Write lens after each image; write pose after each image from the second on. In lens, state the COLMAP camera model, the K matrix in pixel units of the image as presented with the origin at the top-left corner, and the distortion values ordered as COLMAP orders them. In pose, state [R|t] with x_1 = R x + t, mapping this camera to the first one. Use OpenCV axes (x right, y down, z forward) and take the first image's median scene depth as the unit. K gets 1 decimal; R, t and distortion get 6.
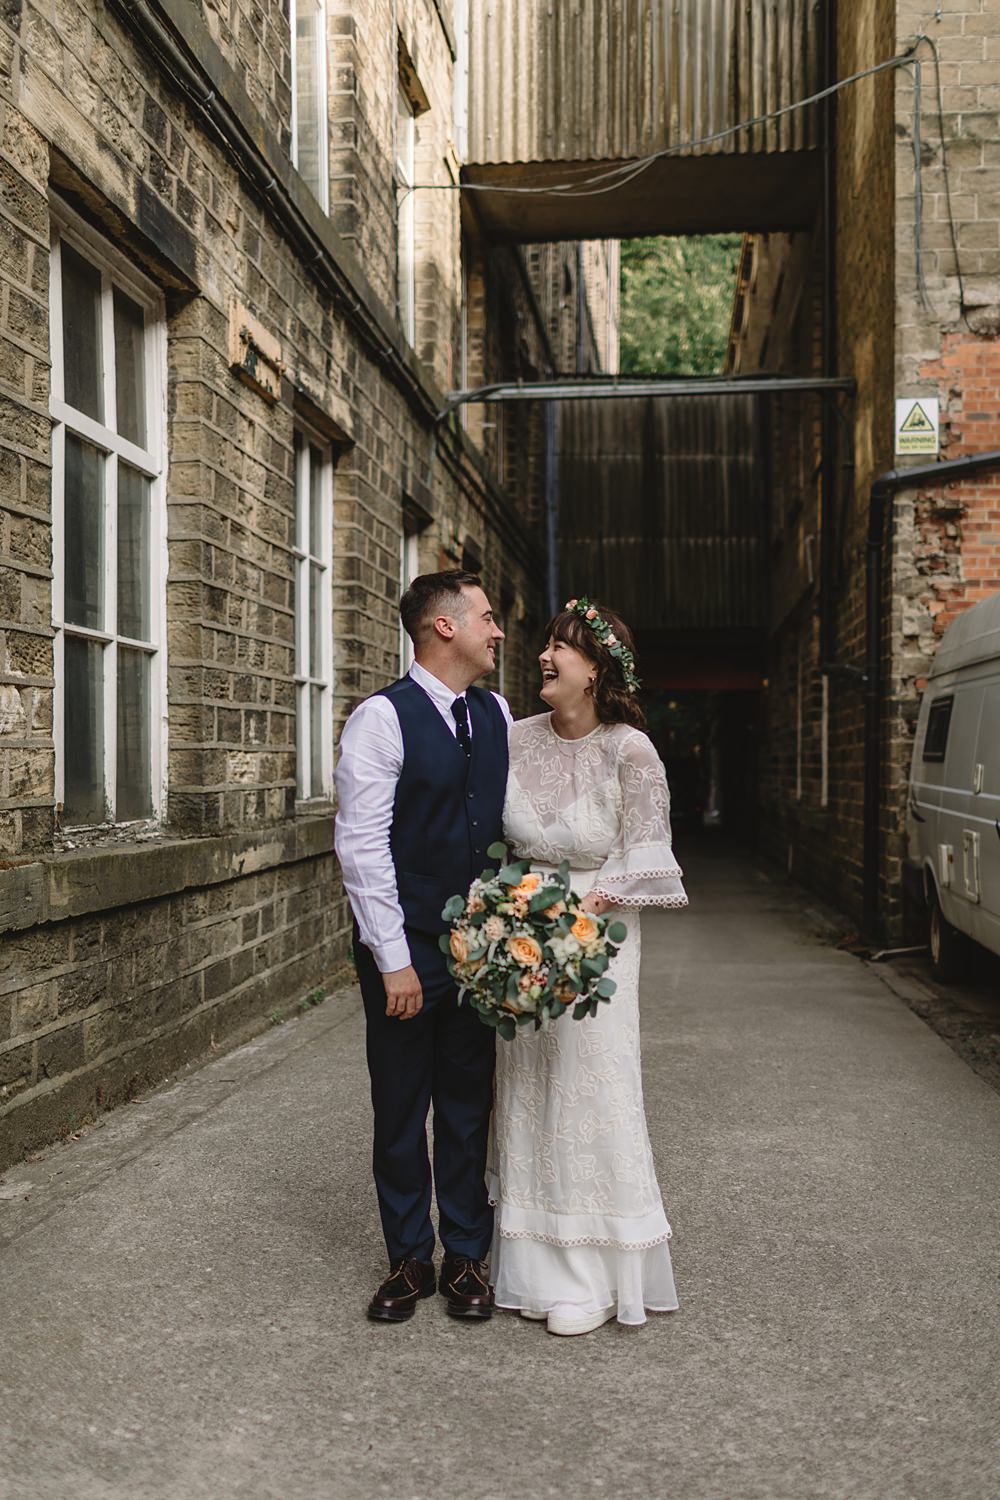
lens RADIAL K [[1484.4, 0, 528.0], [0, 1484.4, 789.6], [0, 0, 1]] dist [0.006058, 0.007678]
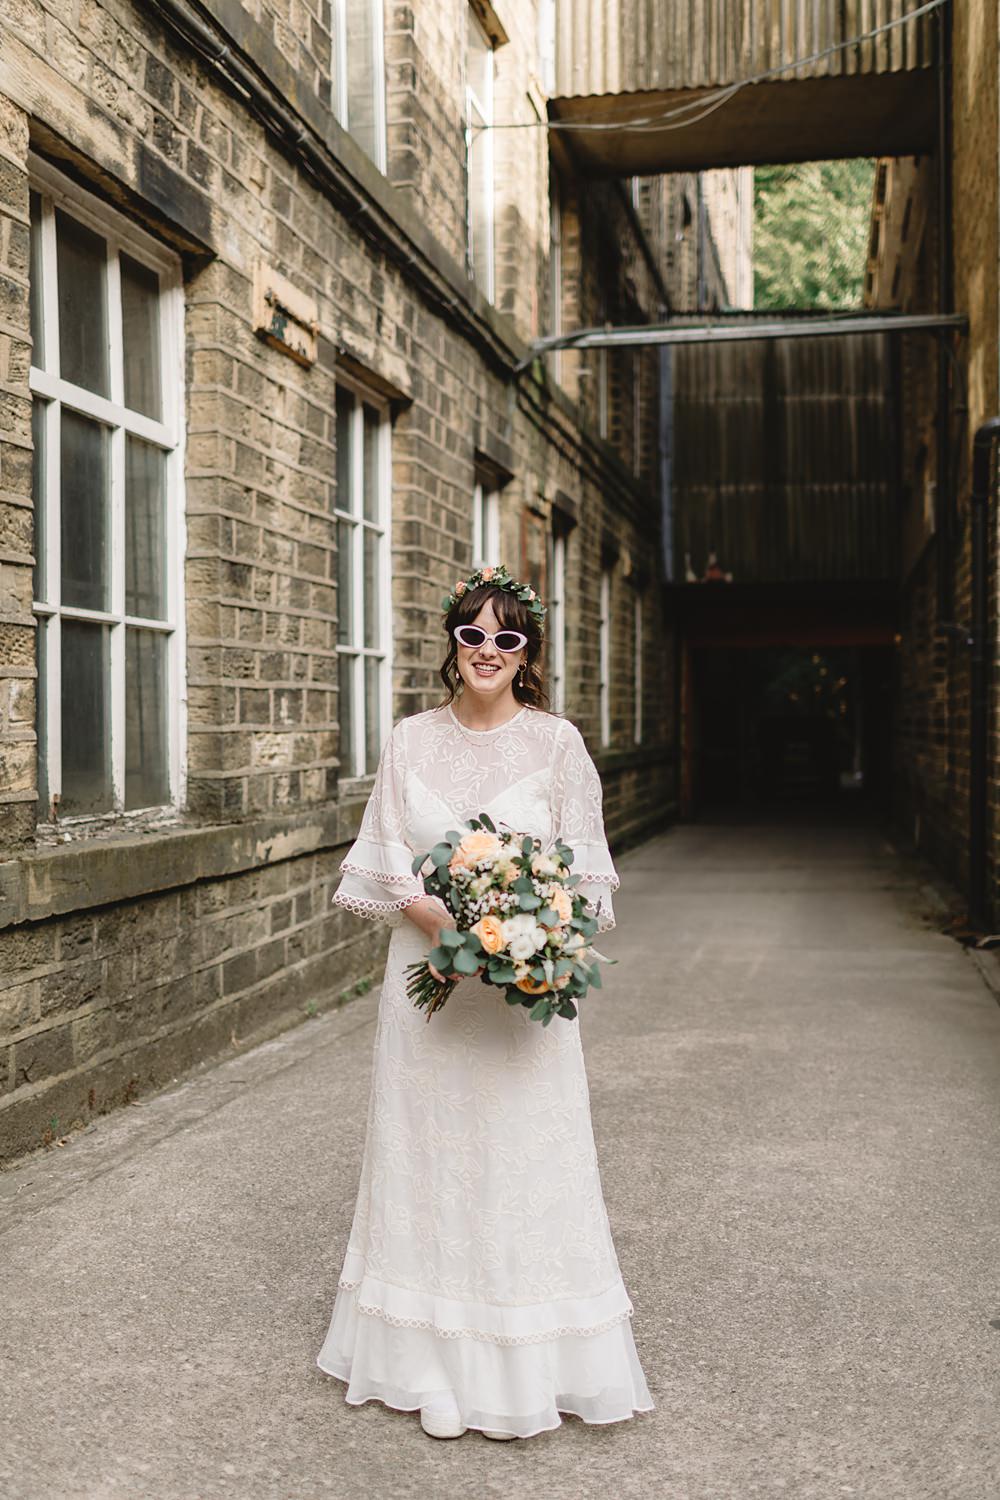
lens RADIAL K [[1572.6, 0, 555.0], [0, 1572.6, 746.9], [0, 0, 1]] dist [0.005886, 0.010535]
pose [[0.997007, -0.003900, -0.077209, 0.068549], [0.003912, 0.999992, 0.000004, -0.016069], [0.077209, -0.000306, 0.997015, 0.004768]]
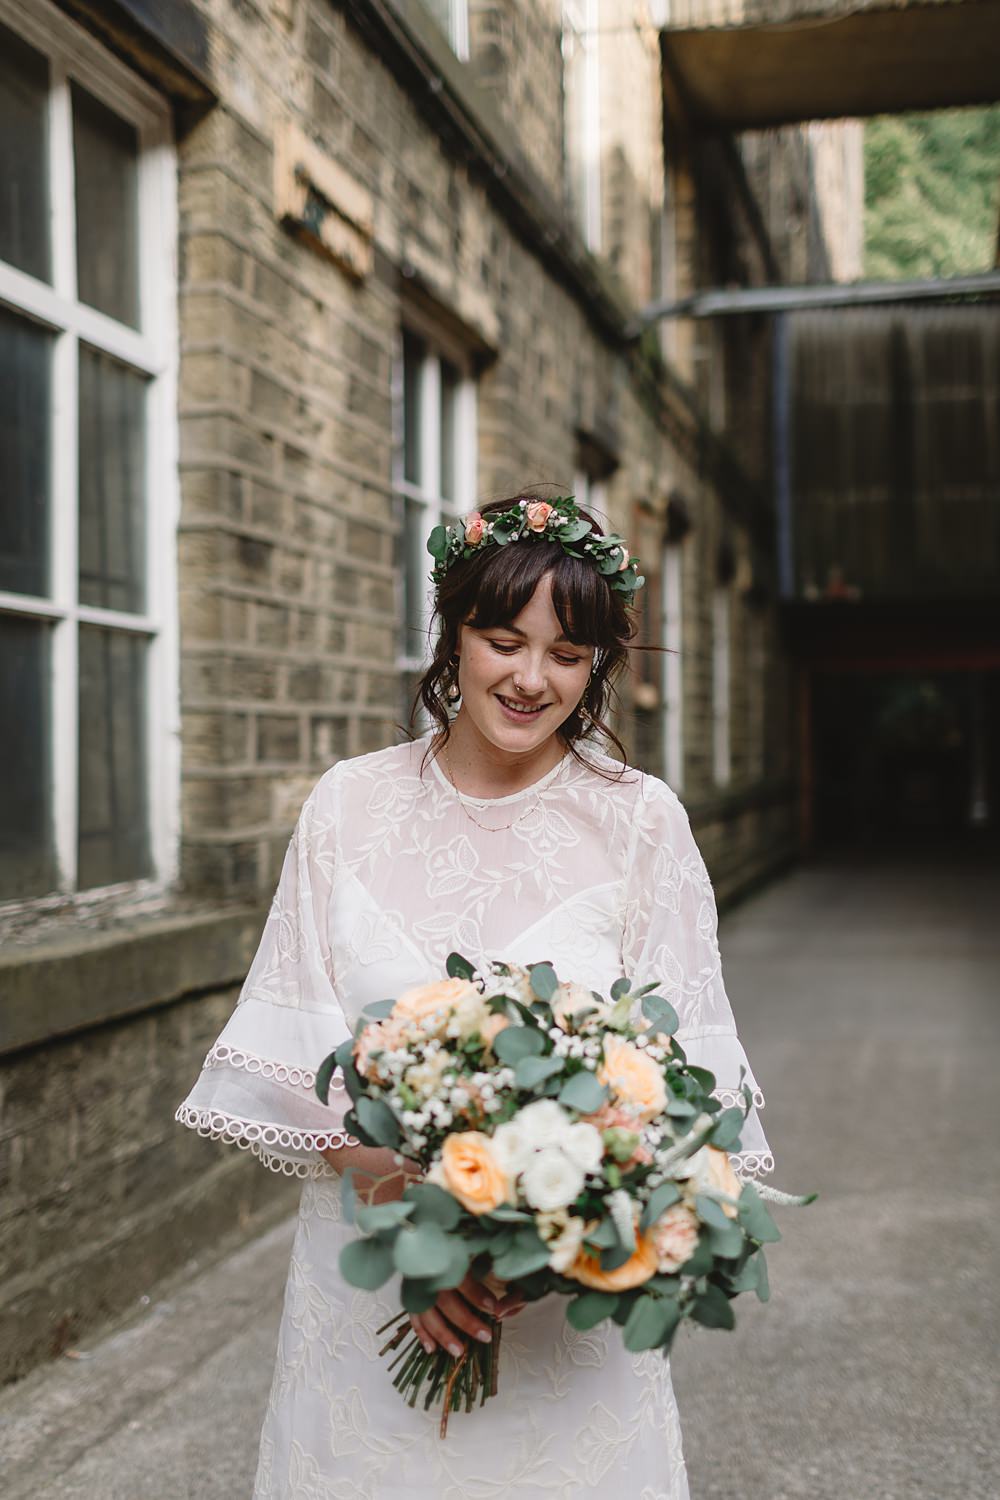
lens RADIAL K [[1569.5, 0, 564.7], [0, 1569.5, 746.1], [0, 0, 1]] dist [0.003136, 0.013978]
pose [[0.991440, -0.011002, -0.130097, 0.022753], [0.008279, 0.999736, -0.021451, -0.022902], [0.130298, 0.020190, 0.991269, 0.296084]]
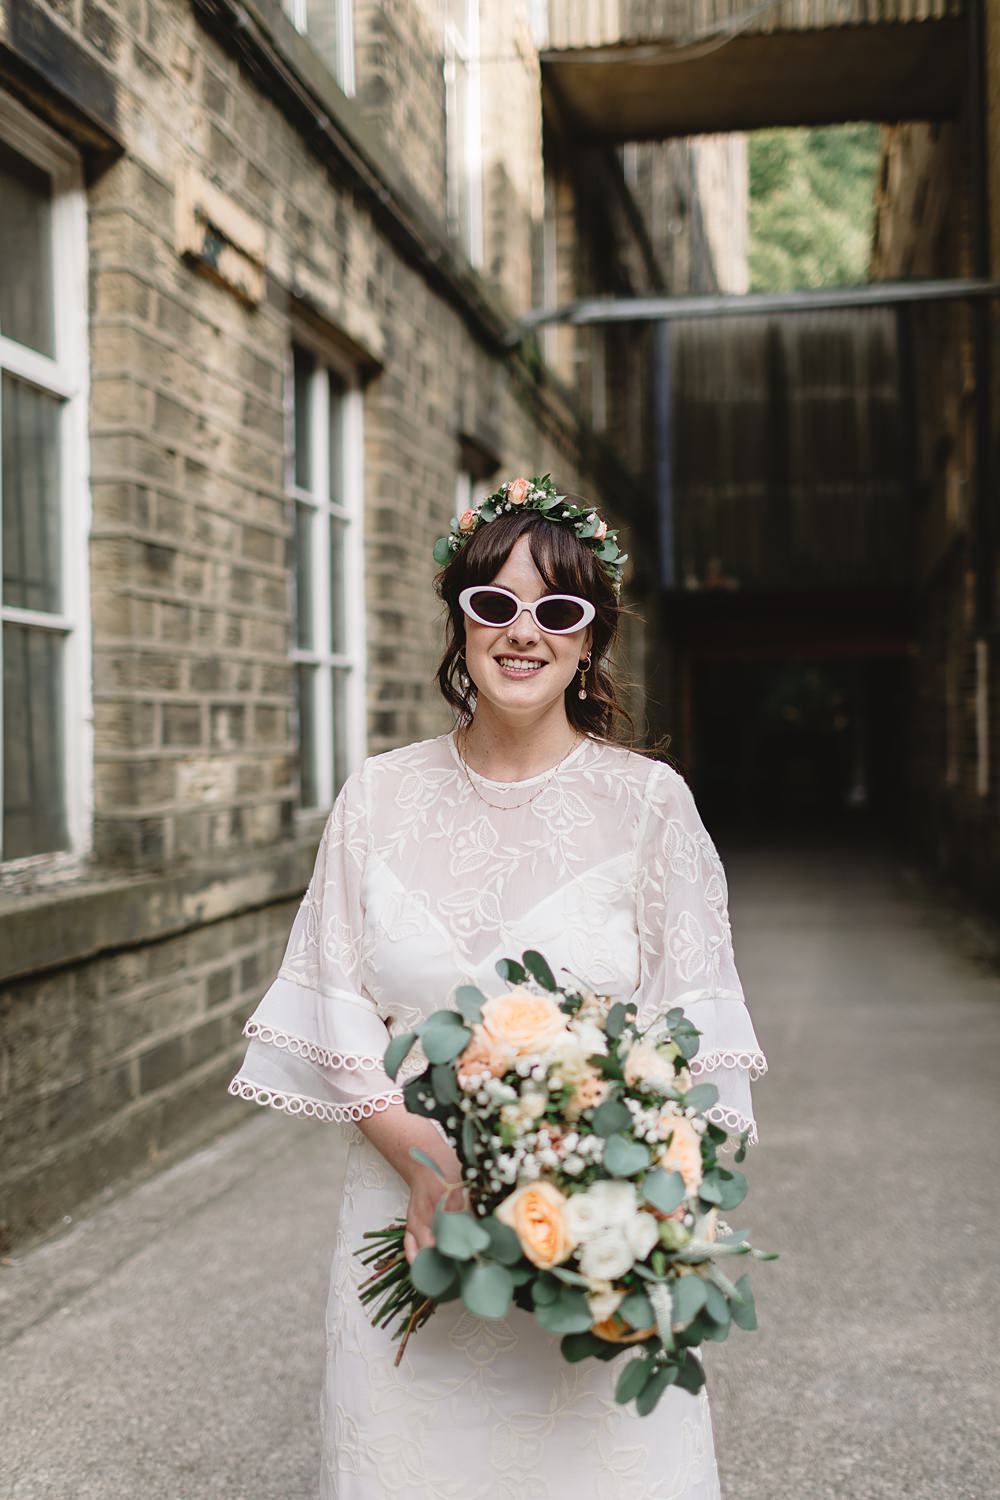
lens RADIAL K [[1569.5, 0, 564.7], [0, 1569.5, 746.1], [0, 0, 1]] dist [0.003136, 0.013978]
pose [[0.997894, -0.012430, -0.063666, 0.043880], [0.011723, 0.999866, -0.011452, -0.020657], [0.063800, 0.010681, 0.997906, 0.209321]]
